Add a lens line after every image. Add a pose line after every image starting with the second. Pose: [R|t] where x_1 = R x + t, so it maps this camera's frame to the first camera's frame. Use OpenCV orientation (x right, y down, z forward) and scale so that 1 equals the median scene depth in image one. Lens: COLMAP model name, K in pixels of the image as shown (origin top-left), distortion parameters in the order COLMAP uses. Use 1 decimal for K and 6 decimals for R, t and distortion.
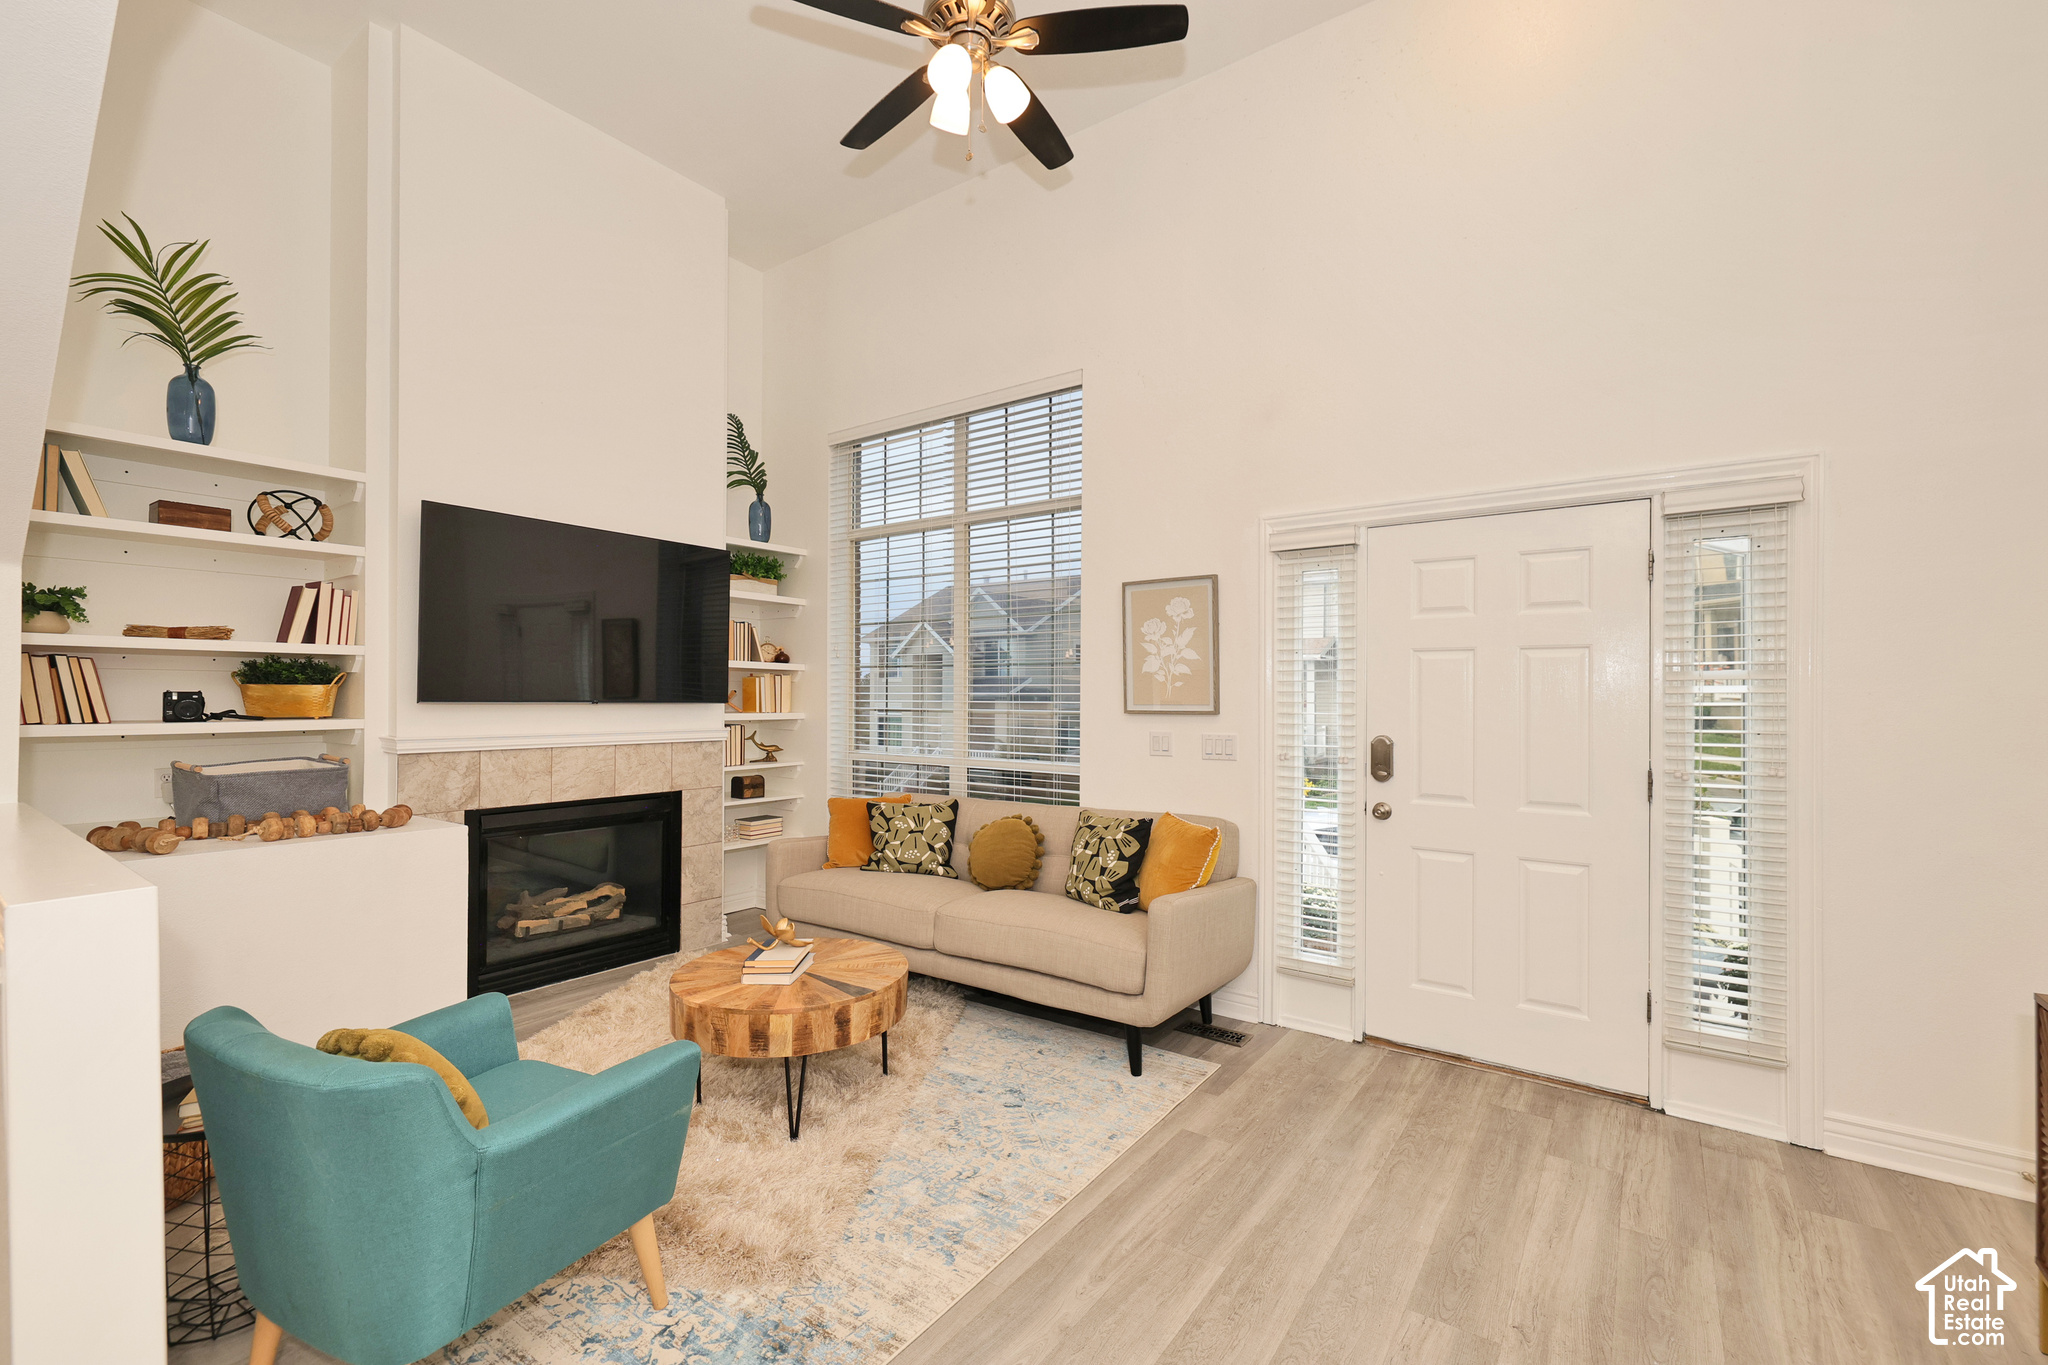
lens RADIAL K [[861.5, 0, 1024.0], [0, 861.5, 682.5], [0, 0, 1]] dist [0.001093, 0.000120]
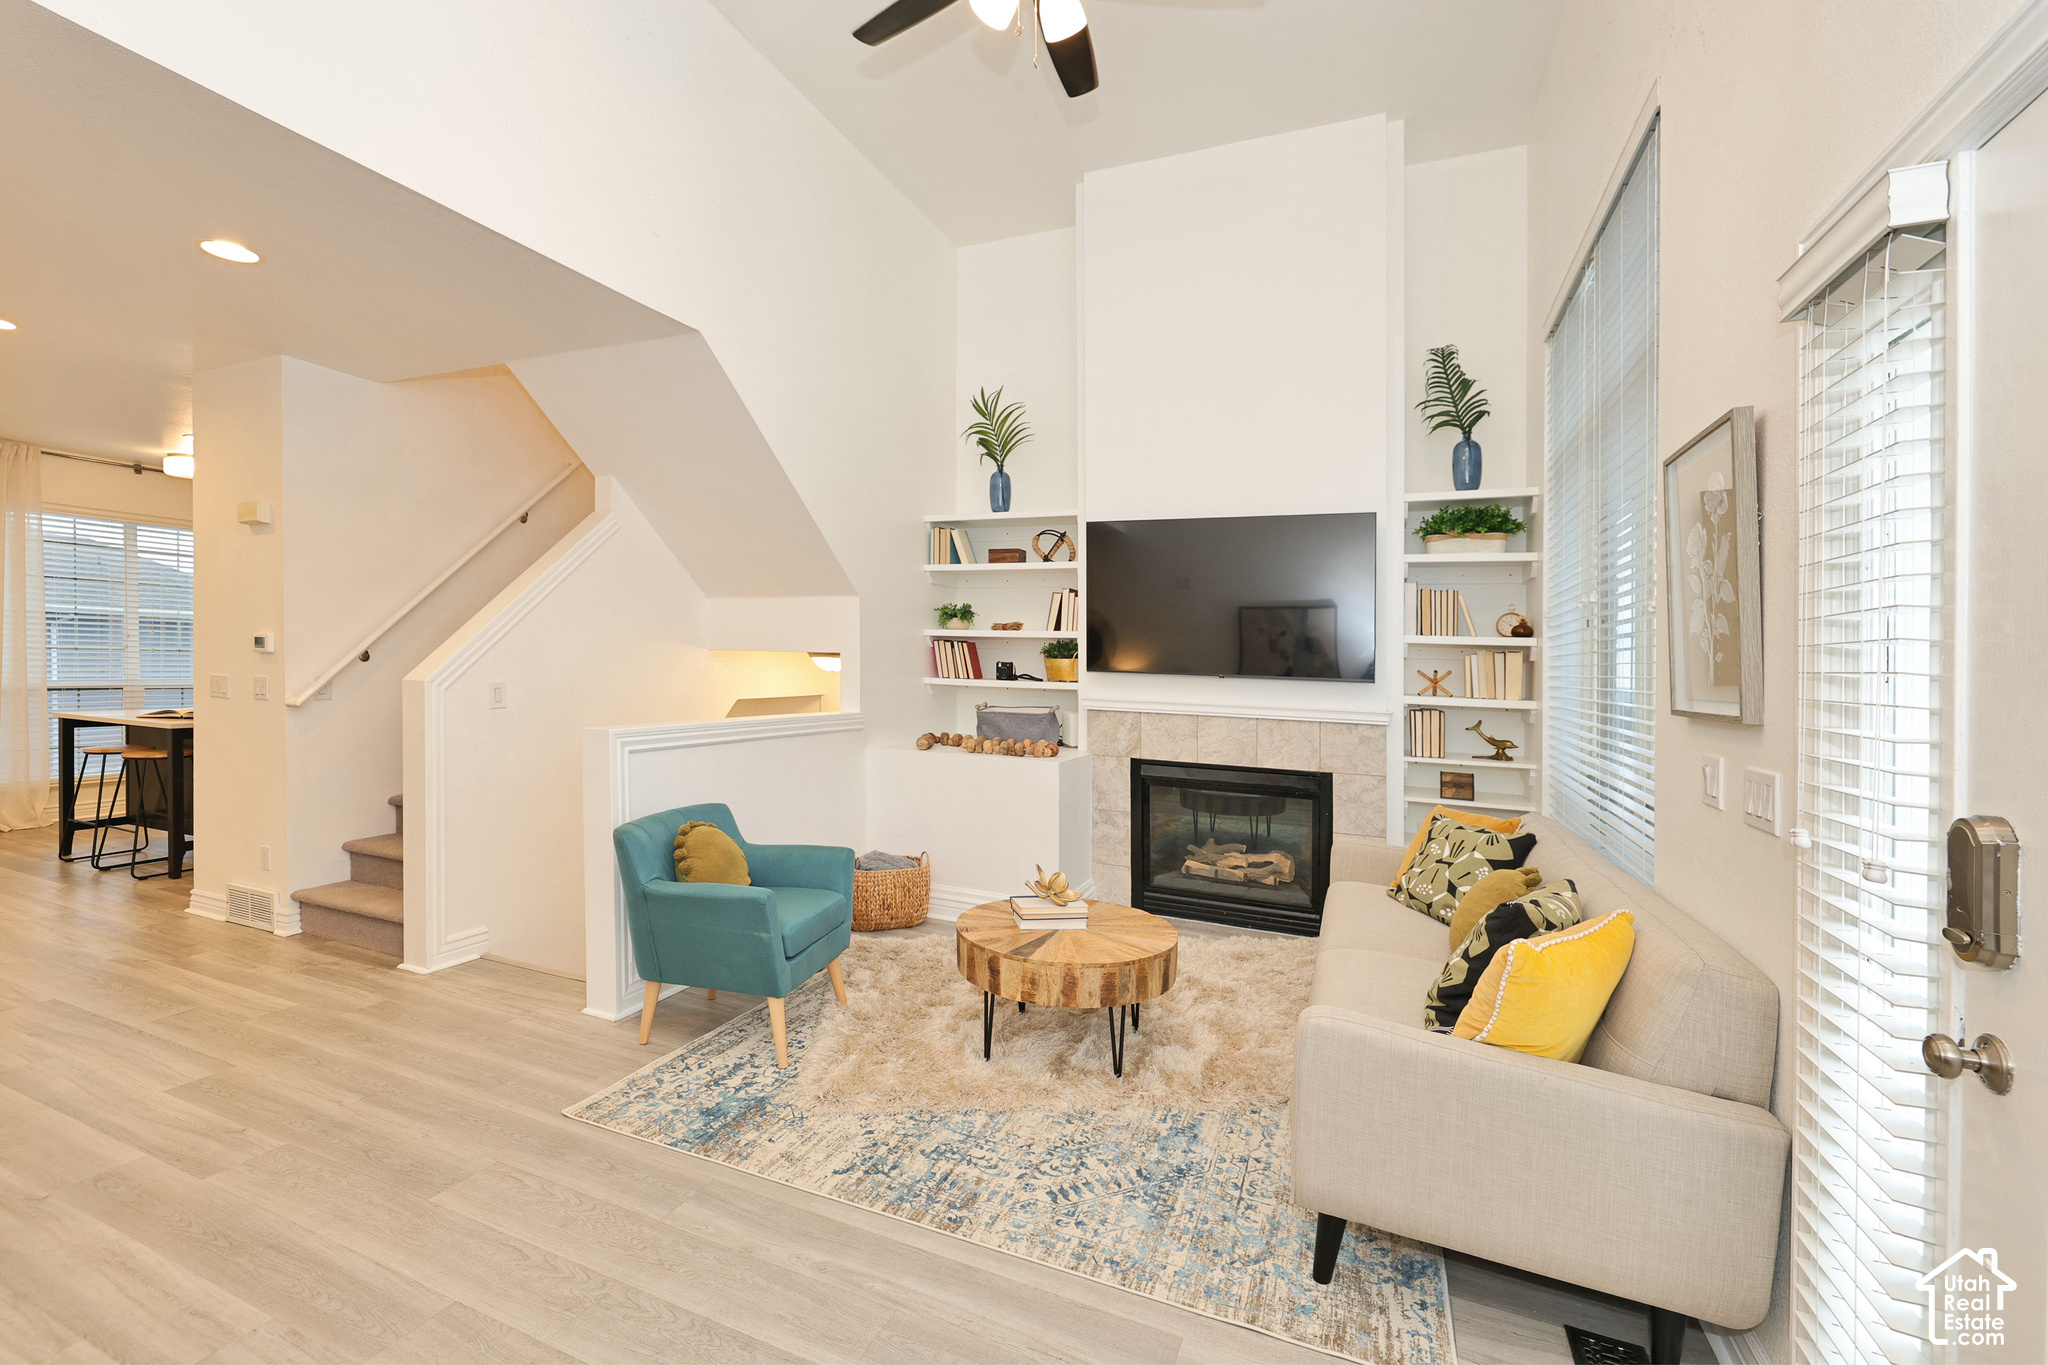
lens RADIAL K [[876.1, 0, 1012.9], [0, 876.1, 692.1], [0, 0, 1]] dist [-0.001942, 0.000034]
pose [[0.221157, 0.034599, -0.974624, 0.554750], [-0.013545, 0.999383, 0.032405, 0.010786], [0.975144, 0.006034, 0.221489, 0.520195]]
